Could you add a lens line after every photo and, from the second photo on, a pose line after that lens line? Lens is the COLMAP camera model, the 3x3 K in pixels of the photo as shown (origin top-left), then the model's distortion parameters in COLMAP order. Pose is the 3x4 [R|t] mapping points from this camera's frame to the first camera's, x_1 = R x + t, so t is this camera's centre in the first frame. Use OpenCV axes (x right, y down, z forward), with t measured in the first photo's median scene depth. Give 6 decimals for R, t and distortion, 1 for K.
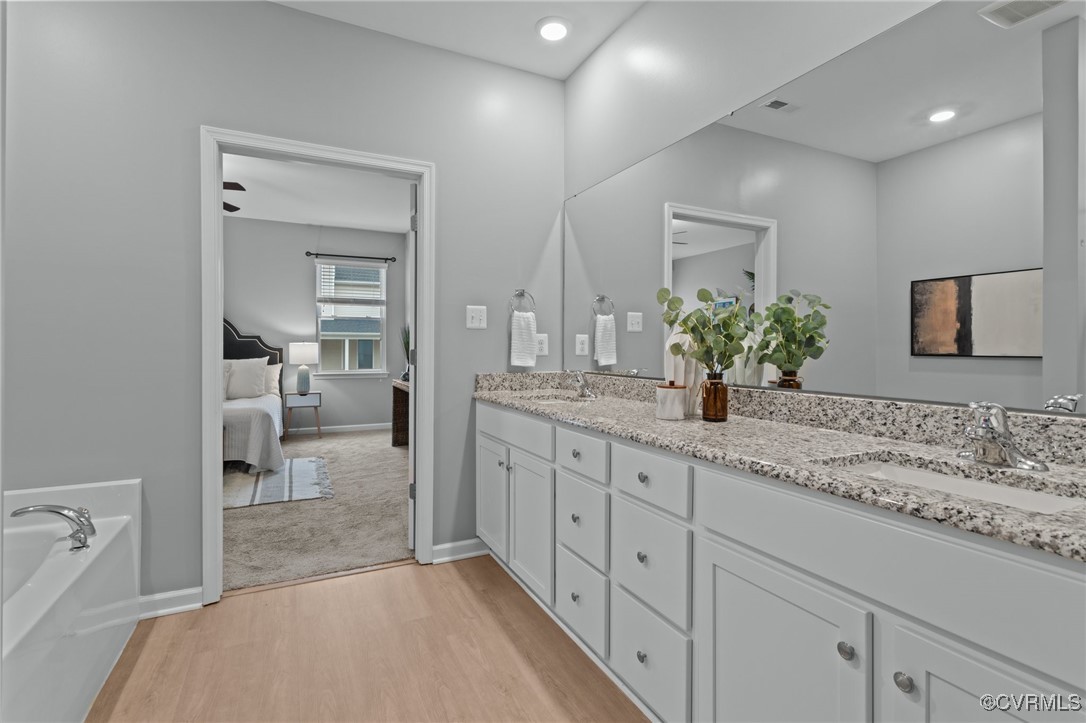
lens RADIAL K [[512.2, 0, 542.1], [0, 512.2, 352.9], [0, 0, 1]] dist [0.004258, 0.000496]
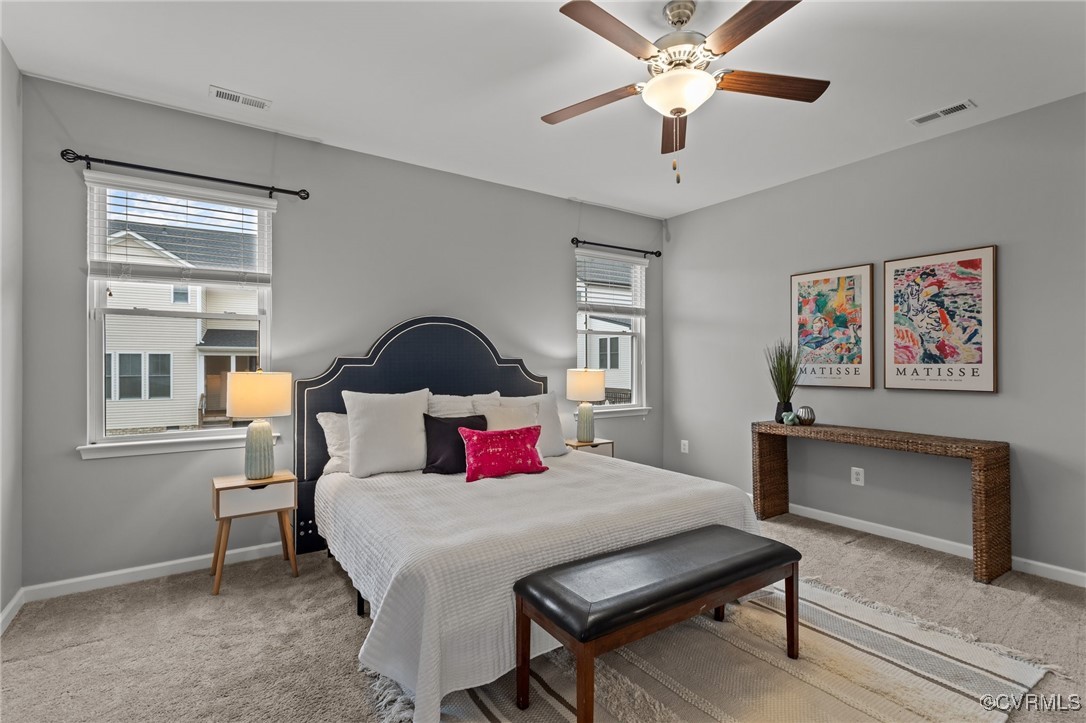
lens RADIAL K [[512.2, 0, 543.2], [0, 512.2, 363.8], [0, 0, 1]] dist [0.004258, 0.000496]
pose [[0.989424, -0.004505, 0.144984, -0.613697], [0.005122, 0.999979, -0.003881, -0.024540], [-0.144963, 0.004582, 0.989426, 0.325921]]
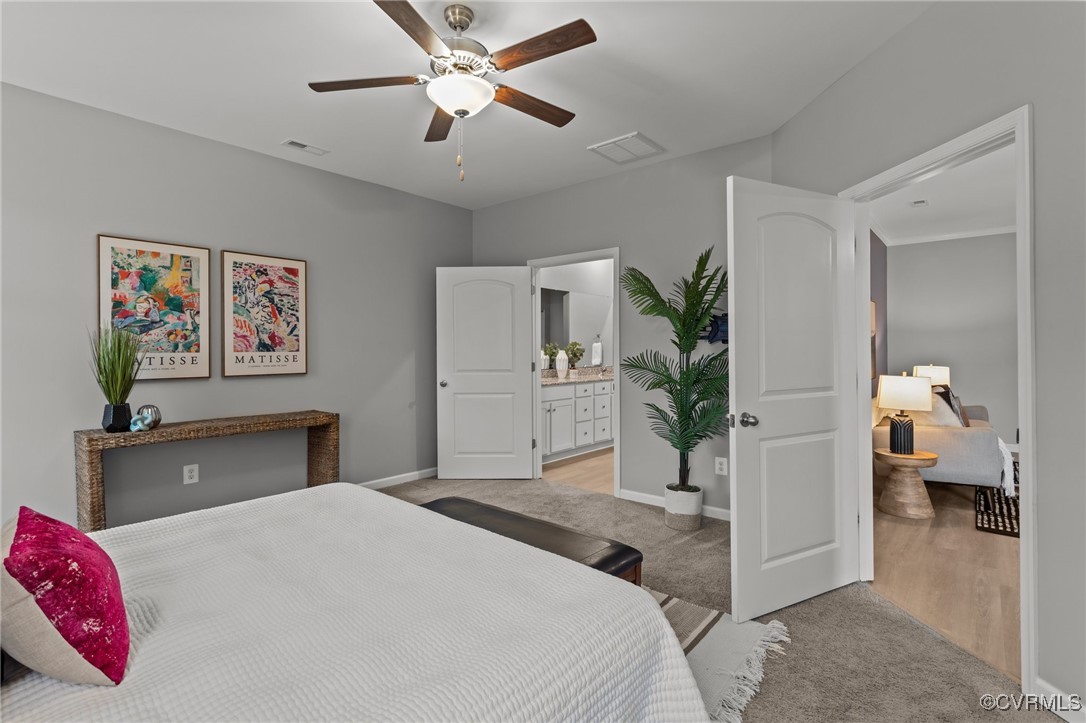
lens RADIAL K [[512.2, 0, 540.2], [0, 512.2, 351.7], [0, 0, 1]] dist [0.004258, 0.000496]
pose [[-0.396834, -0.006102, 0.917870, -0.811982], [0.007490, 0.999923, 0.009886, -0.028188], [-0.917860, 0.010798, -0.396758, 0.718381]]
